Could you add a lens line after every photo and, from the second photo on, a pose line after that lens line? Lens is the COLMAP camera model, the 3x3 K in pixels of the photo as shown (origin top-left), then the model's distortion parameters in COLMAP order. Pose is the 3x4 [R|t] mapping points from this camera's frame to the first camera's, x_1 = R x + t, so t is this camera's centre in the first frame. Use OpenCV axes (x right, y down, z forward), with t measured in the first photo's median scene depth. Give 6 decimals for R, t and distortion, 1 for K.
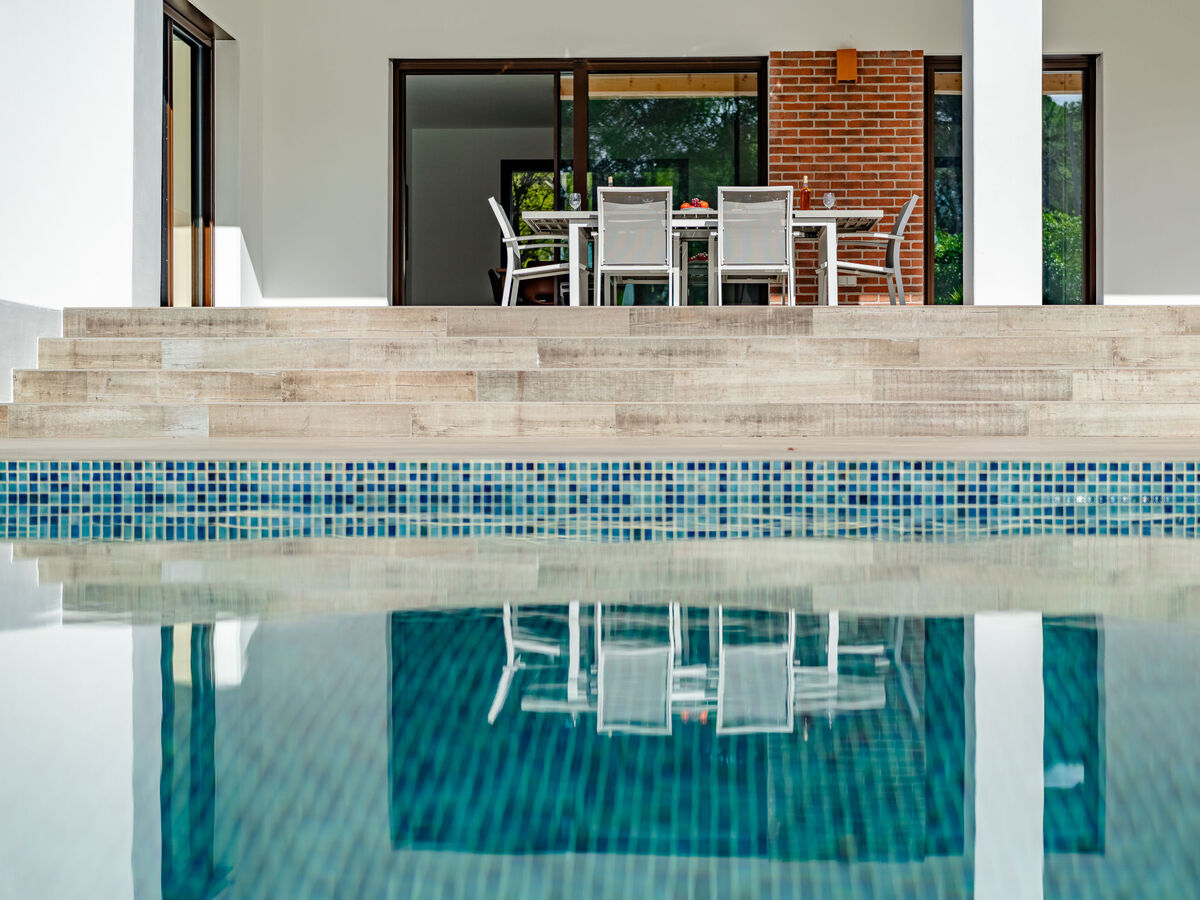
lens RADIAL K [[1607.6, 0, 600.0], [0, 1607.6, 450.0], [0, 0, 1]] dist [0.004027, 0.012151]
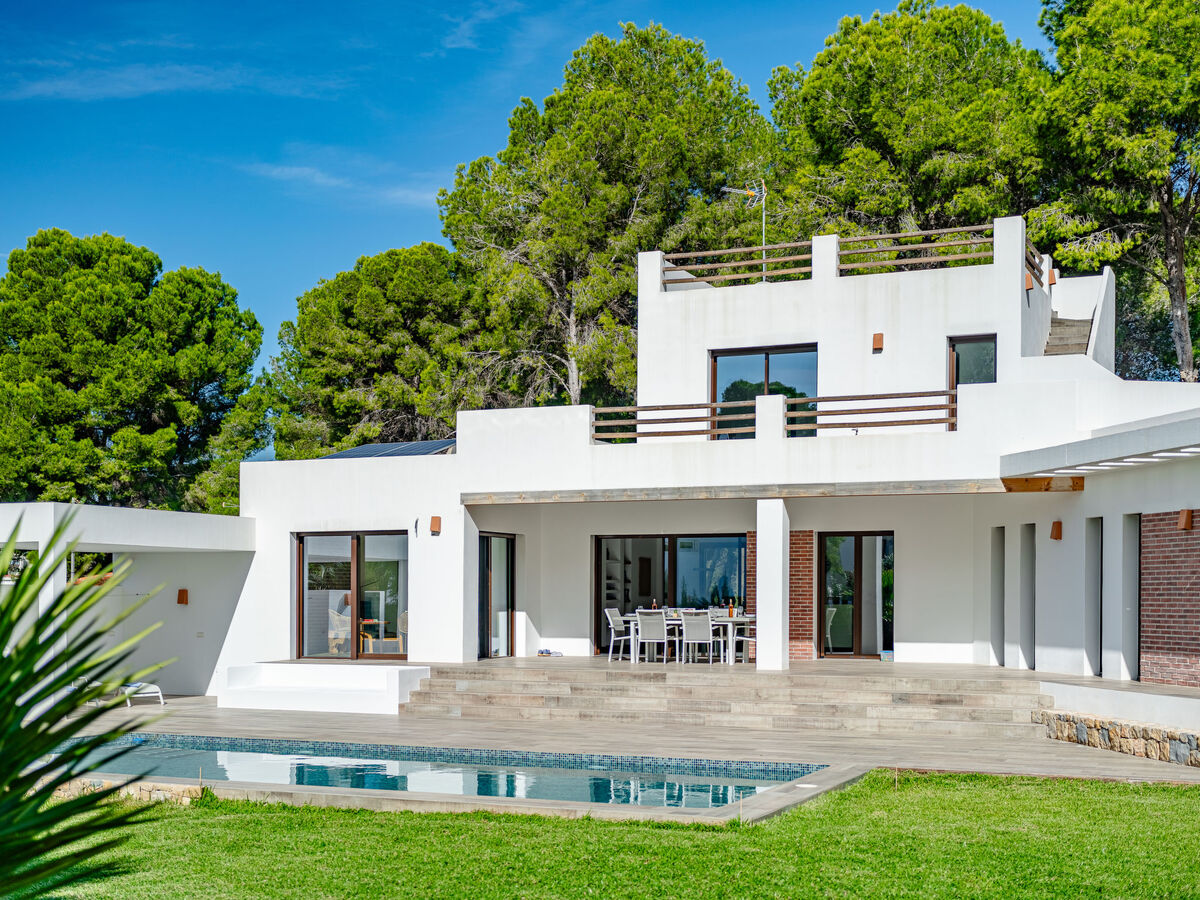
lens RADIAL K [[1475.2, 0, 598.3], [0, 1475.2, 598.1], [0, 0, 1]] dist [-0.019493, -0.005785]
pose [[0.935580, 0.002806, -0.353103, 2.083404], [-0.006982, 0.999920, -0.010551, -0.427631], [0.353045, 0.012337, 0.935525, -3.269146]]
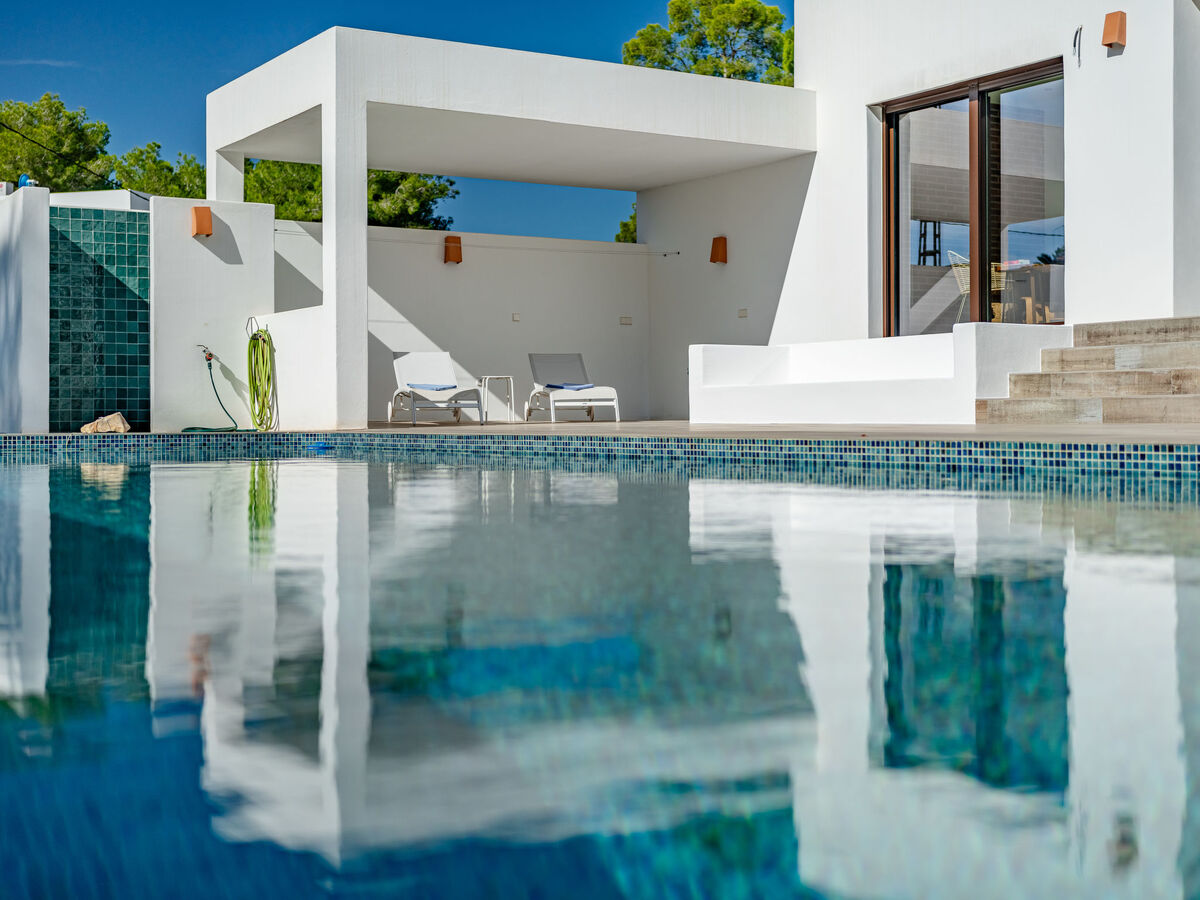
lens RADIAL K [[1556.2, 0, 670.3], [0, 1556.2, 400.8], [0, 0, 1]] dist [-0.013724, -0.019328]
pose [[0.584705, -0.011588, -0.811163, 1.138197], [-0.005731, 0.999814, -0.018414, -0.002200], [0.811226, 0.015416, 0.584530, -0.017489]]
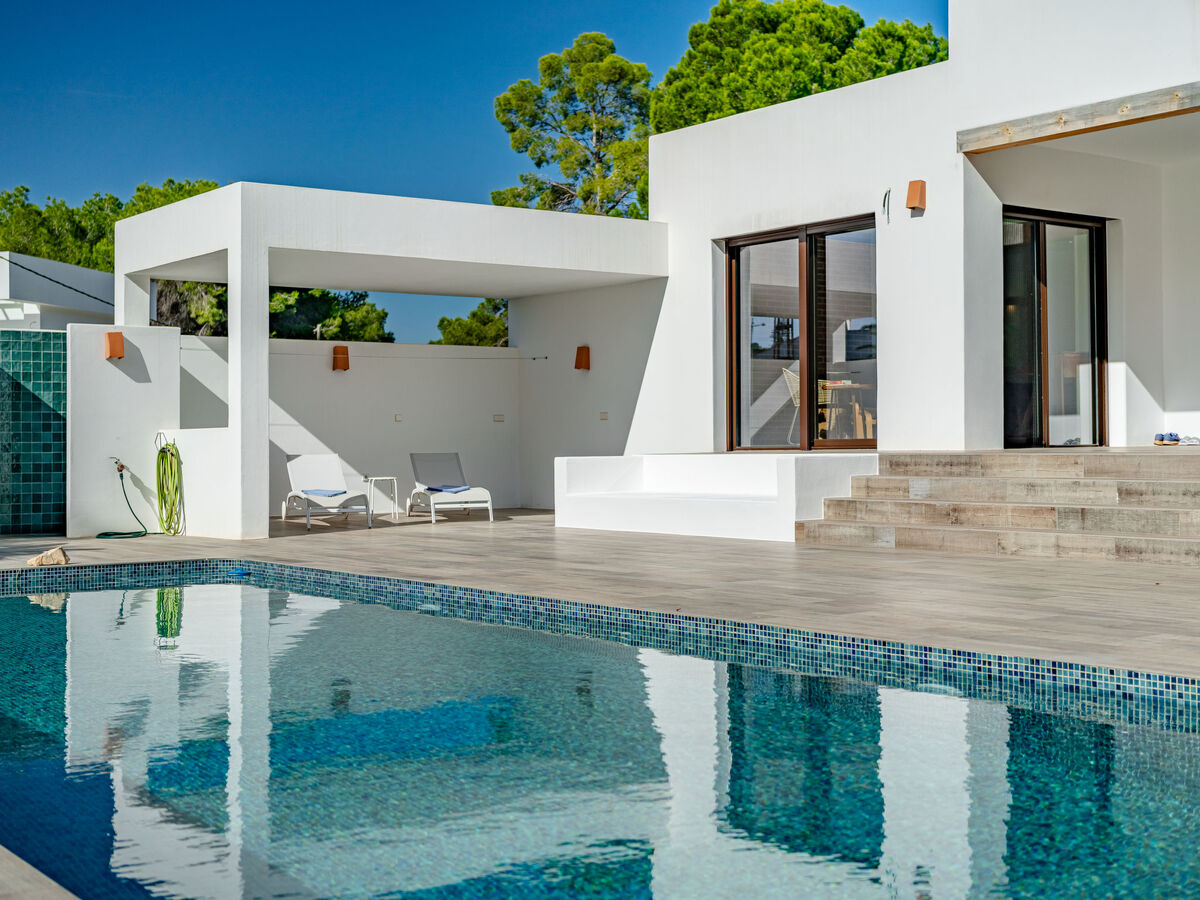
lens RADIAL K [[1556.2, 0, 670.3], [0, 1556.2, 400.8], [0, 0, 1]] dist [-0.013724, -0.019328]
pose [[0.649073, -0.026703, -0.760258, 1.544191], [-0.001028, 0.999352, -0.035978, -0.193613], [0.760726, 0.024134, 0.648625, -0.297273]]
